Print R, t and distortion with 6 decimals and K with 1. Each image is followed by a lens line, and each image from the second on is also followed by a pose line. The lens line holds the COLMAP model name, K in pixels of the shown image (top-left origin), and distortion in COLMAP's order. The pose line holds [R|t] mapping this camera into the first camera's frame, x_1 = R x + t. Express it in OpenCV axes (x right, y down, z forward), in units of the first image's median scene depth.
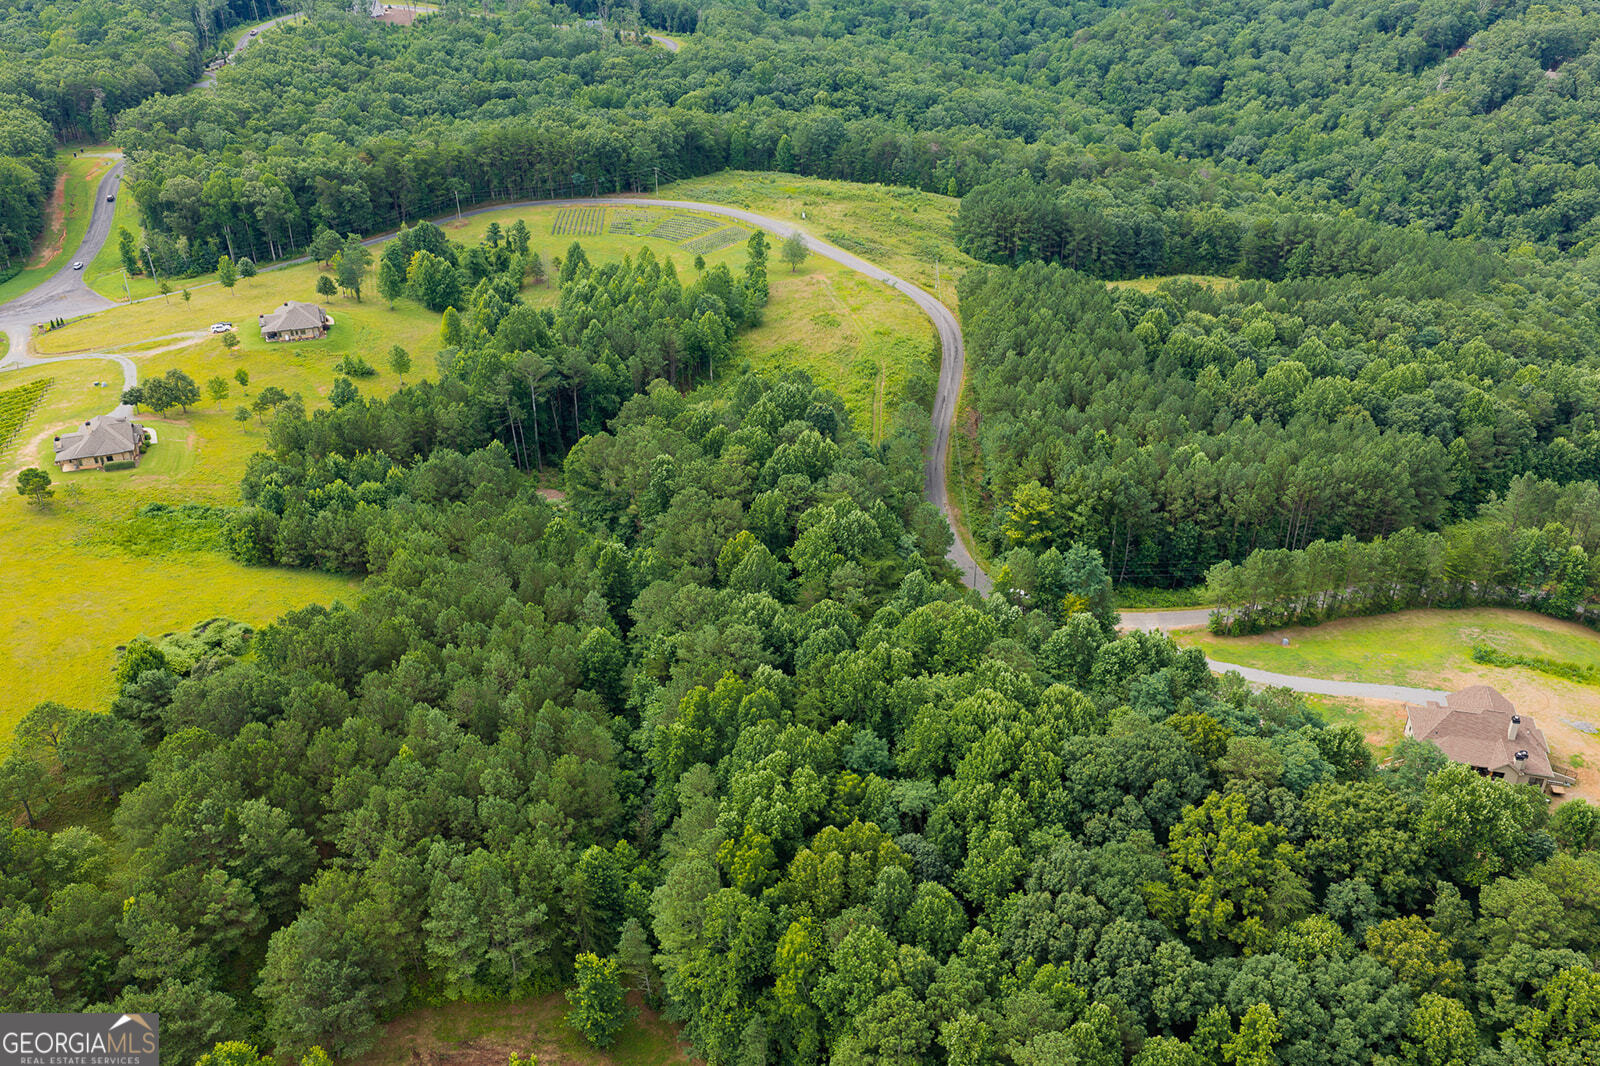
lens RADIAL K [[1326.0, 0, 807.3], [0, 1326.0, 539.8], [0, 0, 1]] dist [0.019332, -0.027674]
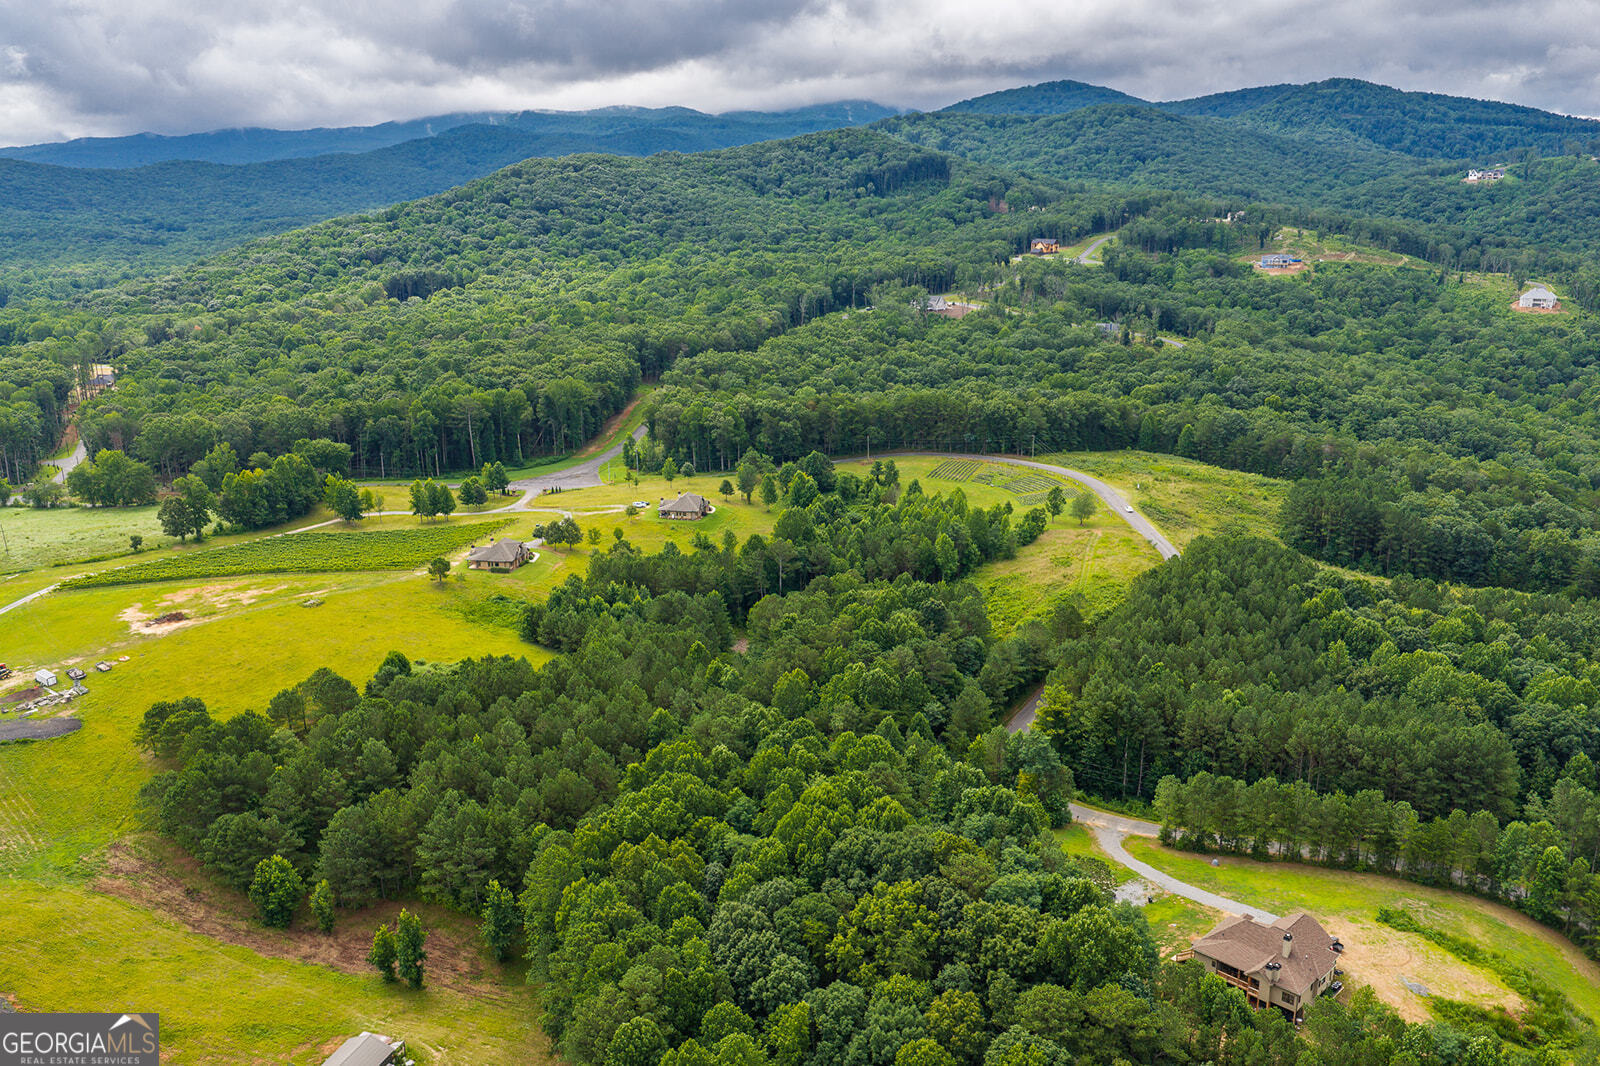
lens RADIAL K [[1326.0, 0, 807.3], [0, 1326.0, 539.8], [0, 0, 1]] dist [0.019332, -0.027674]
pose [[0.870427, 0.136268, -0.473063, 0.307233], [-0.234687, 0.959567, -0.155414, 0.039806], [0.432757, 0.246298, 0.867213, -0.082282]]
